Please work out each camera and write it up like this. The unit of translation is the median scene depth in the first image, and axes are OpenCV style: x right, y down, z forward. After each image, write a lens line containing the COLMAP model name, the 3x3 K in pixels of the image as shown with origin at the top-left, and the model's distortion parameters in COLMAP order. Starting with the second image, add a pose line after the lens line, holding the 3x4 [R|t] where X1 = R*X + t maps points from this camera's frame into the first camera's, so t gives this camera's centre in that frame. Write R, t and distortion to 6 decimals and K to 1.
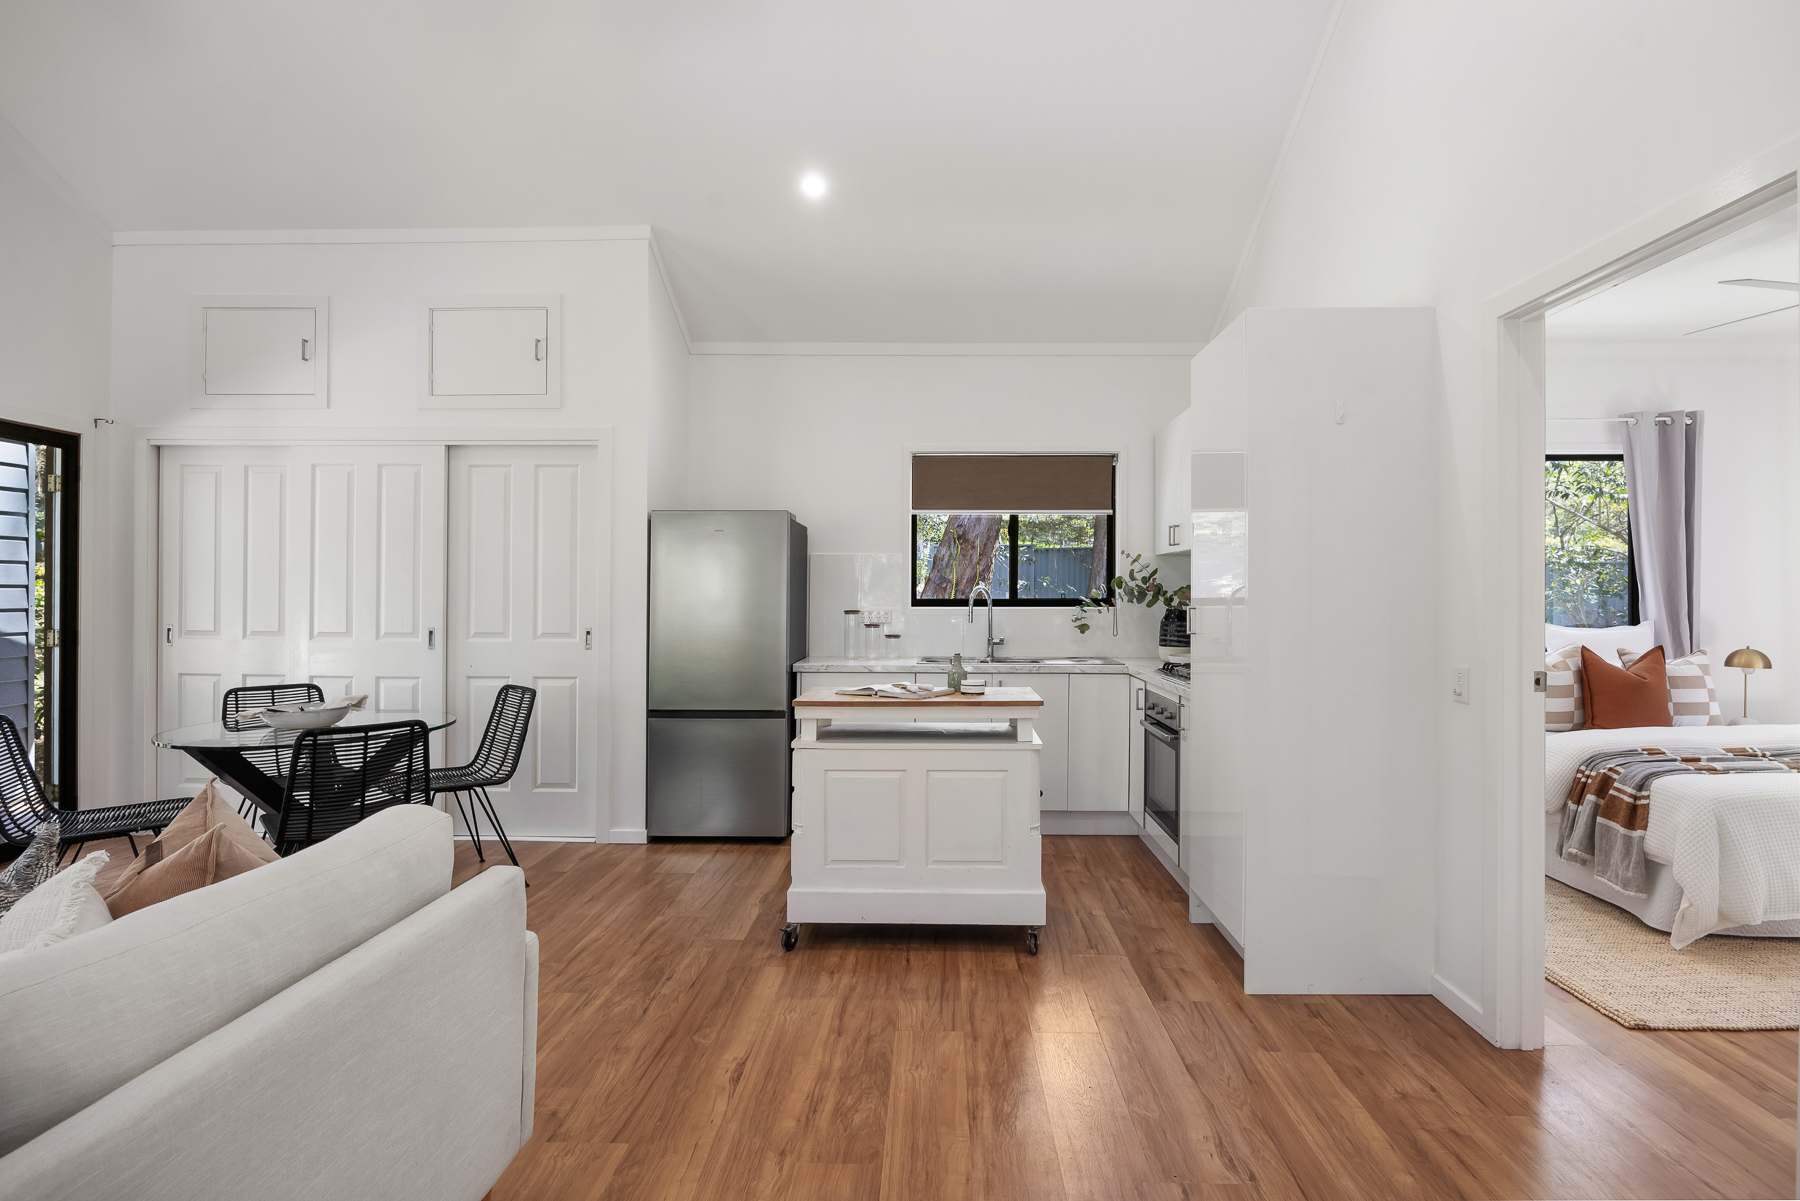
lens RADIAL K [[886.6, 0, 900.0], [0, 886.6, 600.5], [0, 0, 1]] dist [-0.019311, 0.000847]
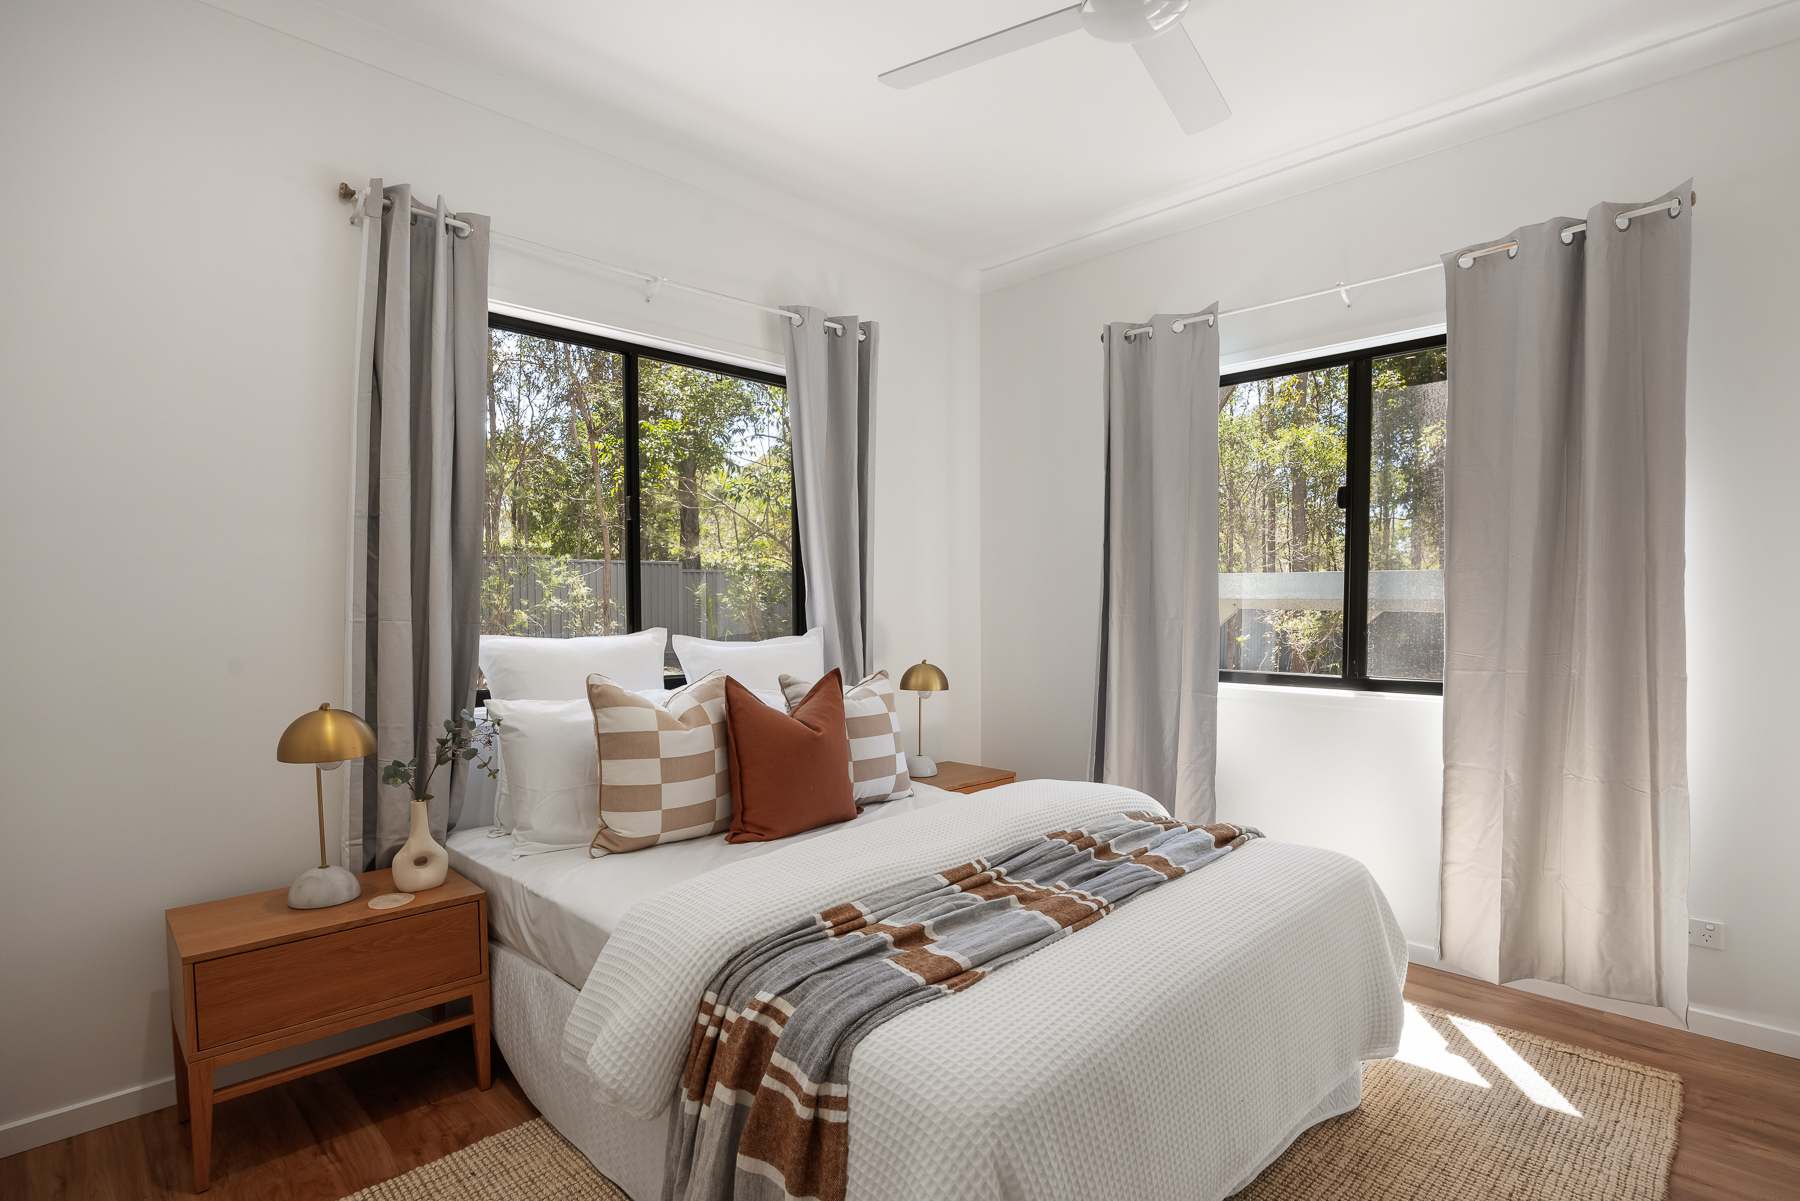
lens RADIAL K [[886.6, 0, 900.0], [0, 886.6, 600.5], [0, 0, 1]] dist [-0.019311, 0.000847]
pose [[0.683937, 0.003206, 0.729534, 0.453494], [0.007614, 0.999905, -0.011532, 0.011873], [-0.729501, 0.013442, 0.683848, 0.548820]]
